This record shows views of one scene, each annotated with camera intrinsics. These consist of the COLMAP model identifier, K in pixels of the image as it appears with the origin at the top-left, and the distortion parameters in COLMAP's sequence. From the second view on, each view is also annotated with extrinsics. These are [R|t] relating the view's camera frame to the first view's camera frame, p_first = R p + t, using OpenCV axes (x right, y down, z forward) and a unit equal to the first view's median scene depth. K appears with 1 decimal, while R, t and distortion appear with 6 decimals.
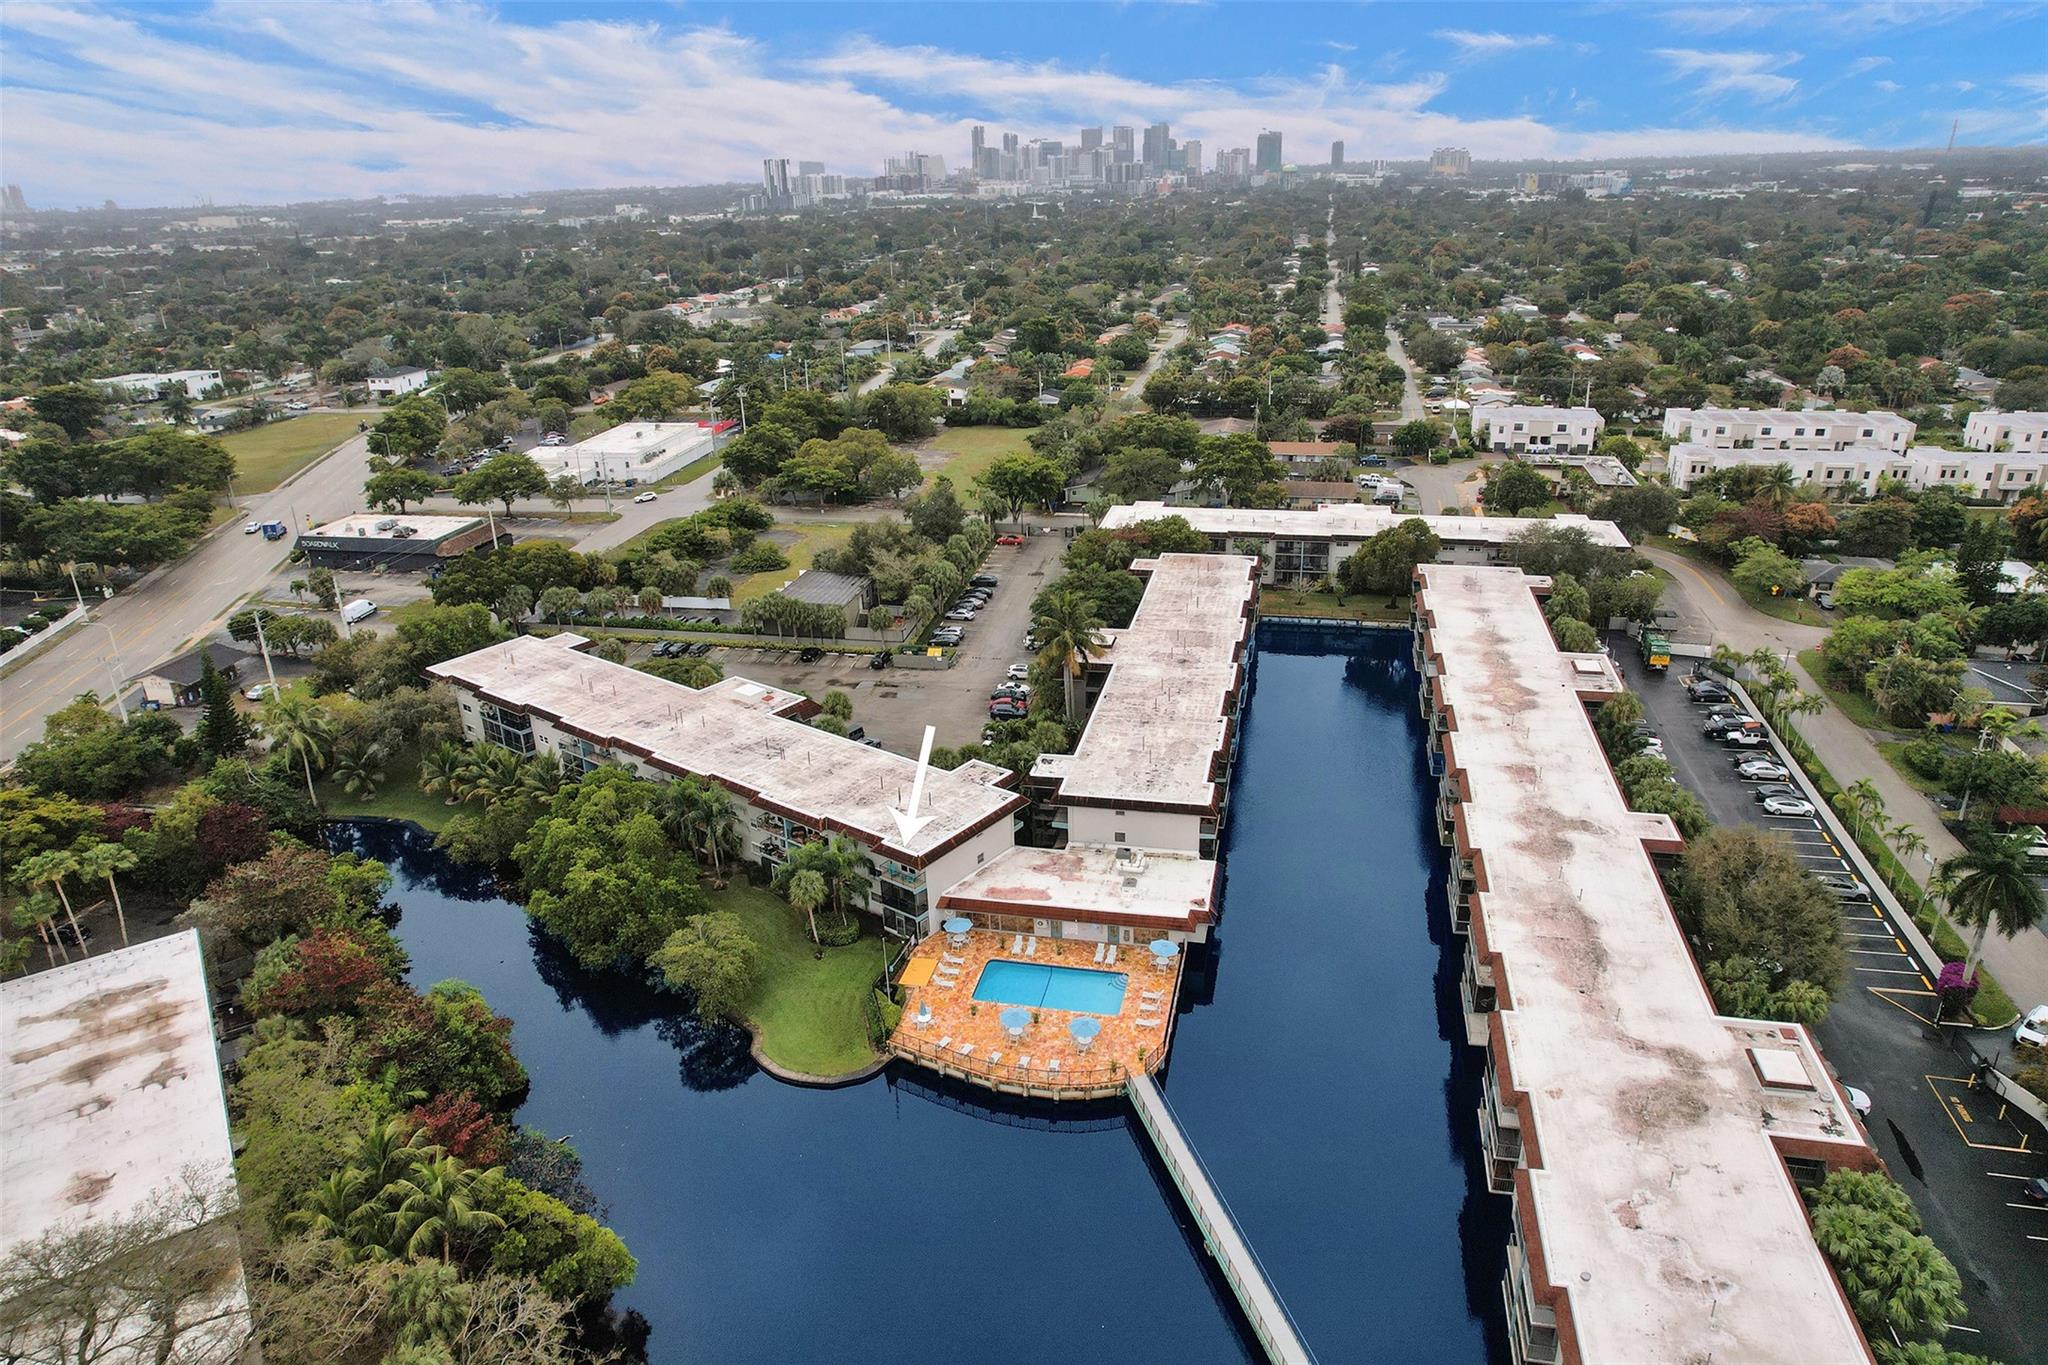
lens RADIAL K [[1323.8, 0, 1024.0], [0, 1323.8, 682.5], [0, 0, 1]] dist [-0.047260, 0.001985]
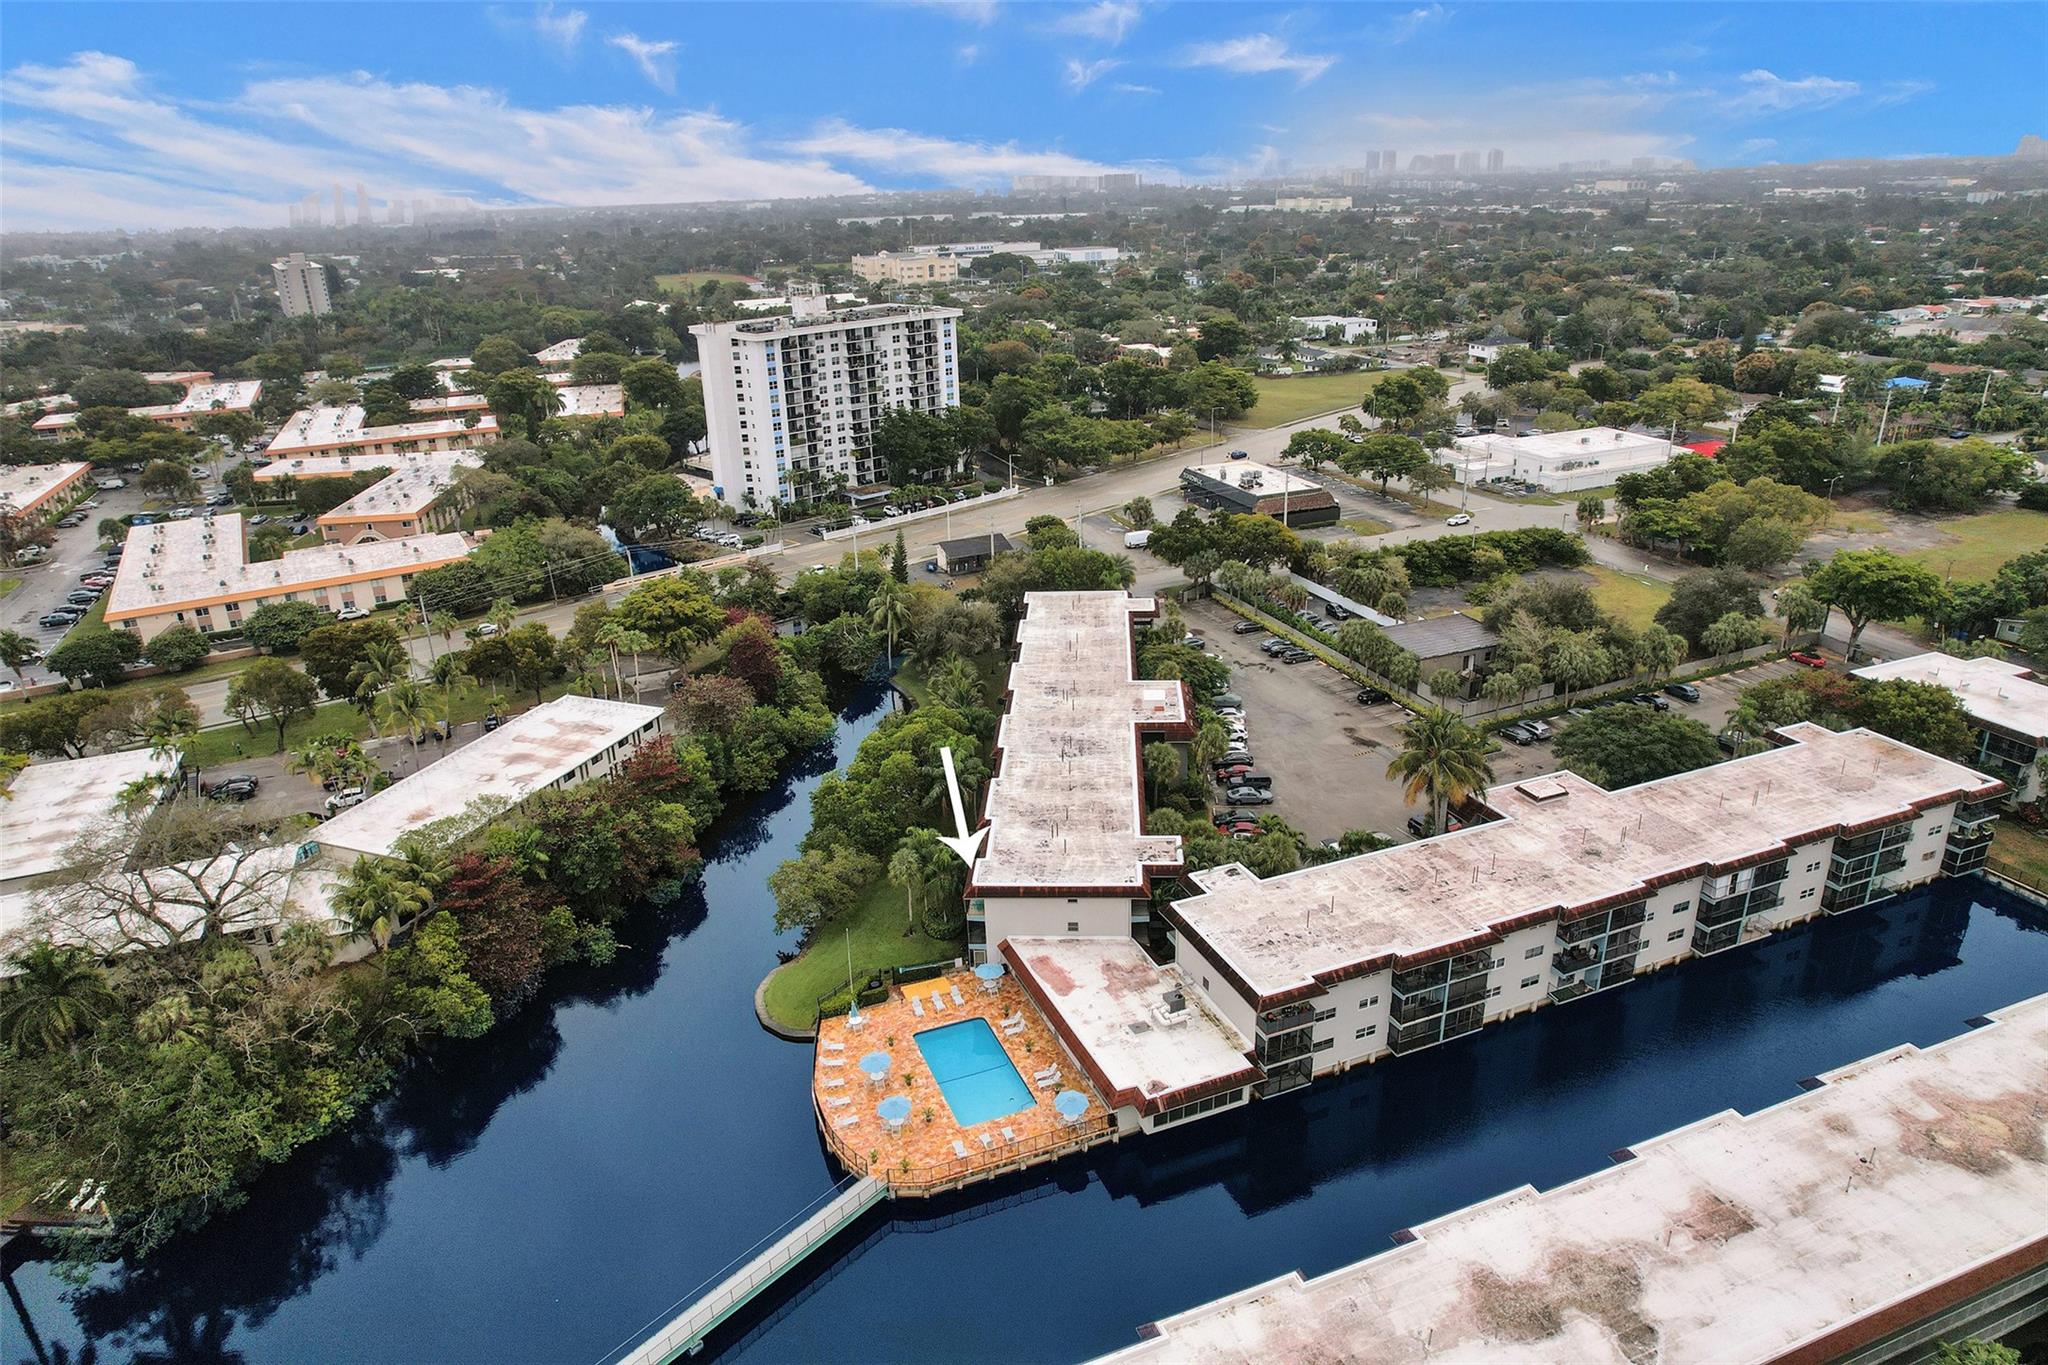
lens RADIAL K [[1323.8, 0, 1024.0], [0, 1323.8, 682.5], [0, 0, 1]] dist [-0.047260, 0.001985]
pose [[0.557949, 0.309978, -0.769809, 0.603407], [-0.290435, 0.941894, 0.168768, -0.172787], [0.777394, 0.129416, 0.615557, 0.384353]]
